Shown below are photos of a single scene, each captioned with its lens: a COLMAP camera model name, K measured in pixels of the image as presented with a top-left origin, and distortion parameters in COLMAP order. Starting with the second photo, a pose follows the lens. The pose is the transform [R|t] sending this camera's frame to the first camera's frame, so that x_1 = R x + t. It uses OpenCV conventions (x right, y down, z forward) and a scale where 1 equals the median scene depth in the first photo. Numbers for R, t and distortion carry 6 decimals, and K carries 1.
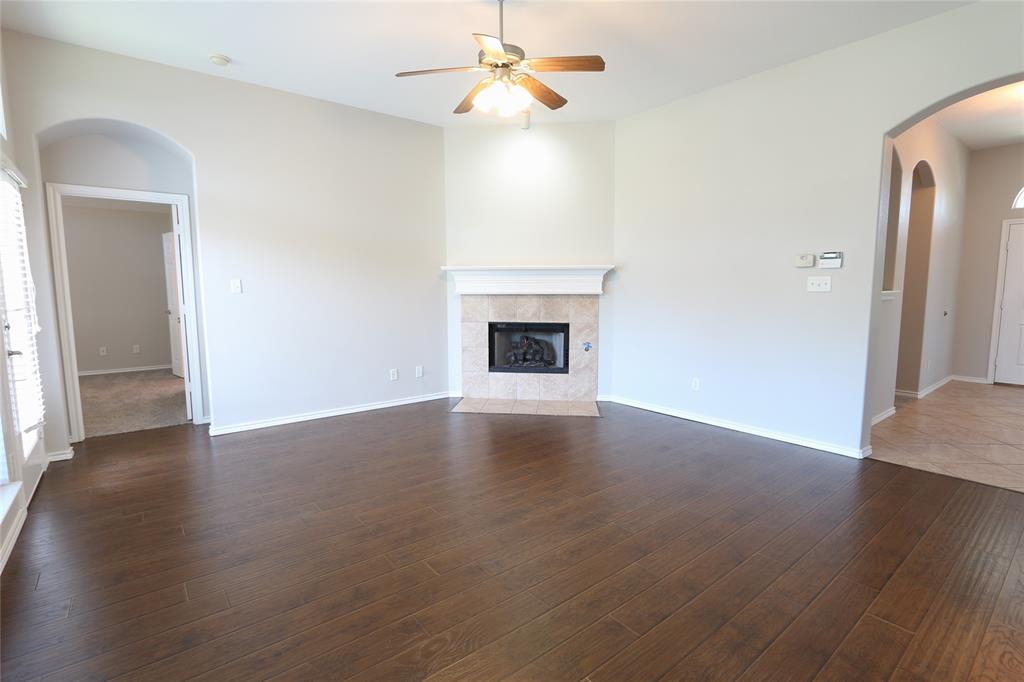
lens RADIAL K [[475.6, 0, 505.2], [0, 475.6, 338.2], [0, 0, 1]] dist [-0.014864, 0.000689]
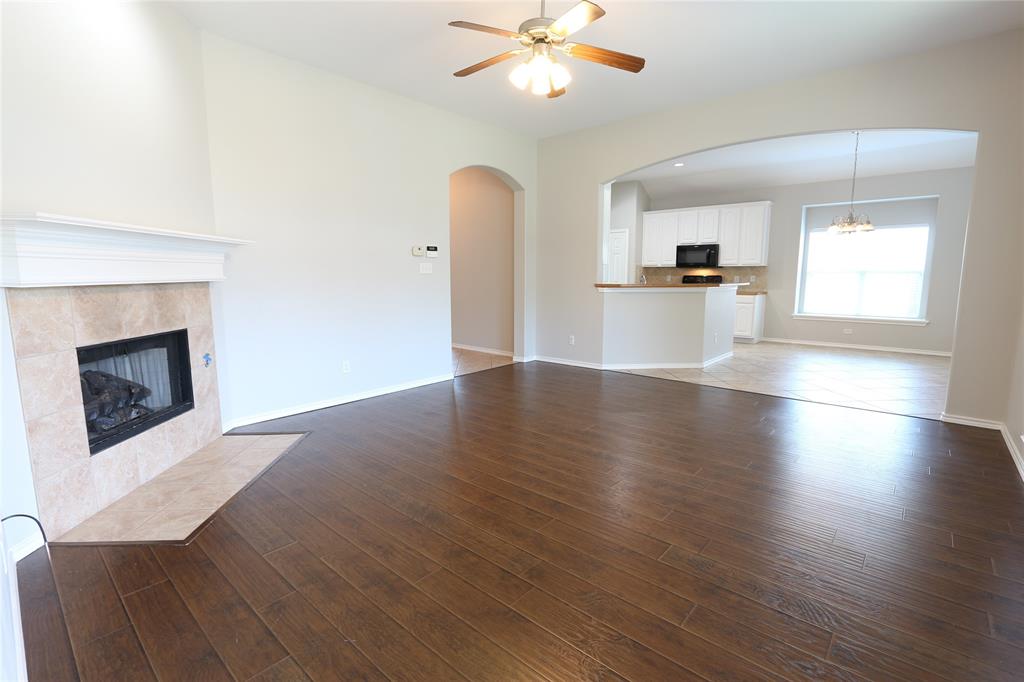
lens RADIAL K [[475.6, 0, 505.2], [0, 475.6, 338.2], [0, 0, 1]] dist [-0.014864, 0.000689]
pose [[-0.167754, -0.130344, 0.977174, -0.542858], [0.111342, 0.982373, 0.150152, -0.065664], [-0.979521, 0.133989, -0.150284, 0.682777]]
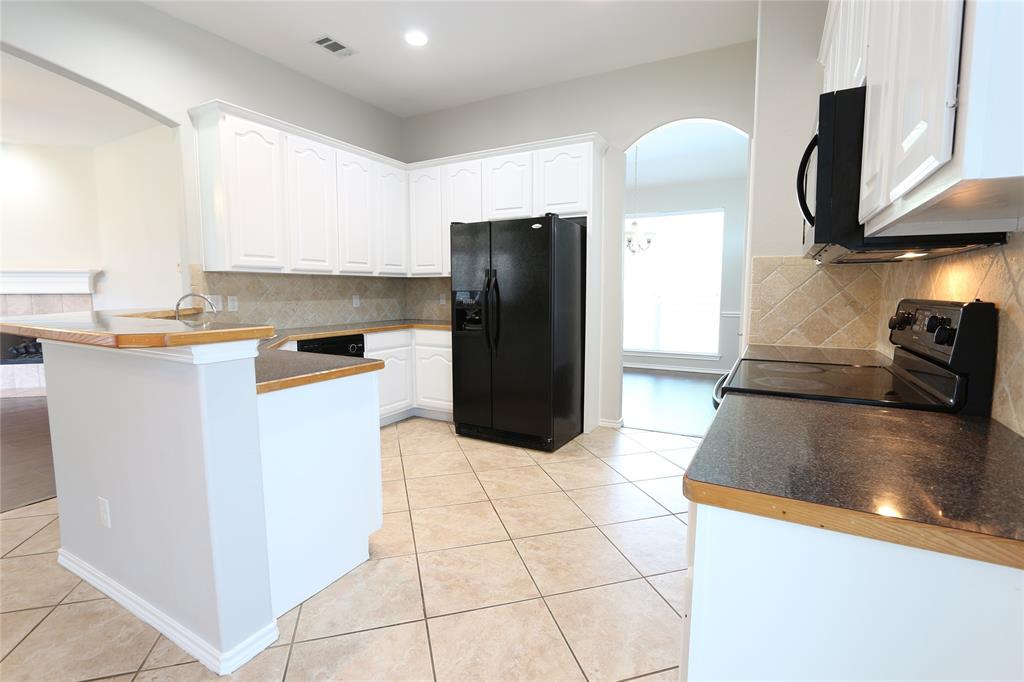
lens RADIAL K [[475.6, 0, 505.2], [0, 475.6, 338.2], [0, 0, 1]] dist [-0.014864, 0.000689]
pose [[0.925210, -0.032567, 0.378056, 0.690559], [0.038416, 0.999230, -0.007937, 0.065779], [-0.377507, 0.021867, 0.925749, -0.457916]]
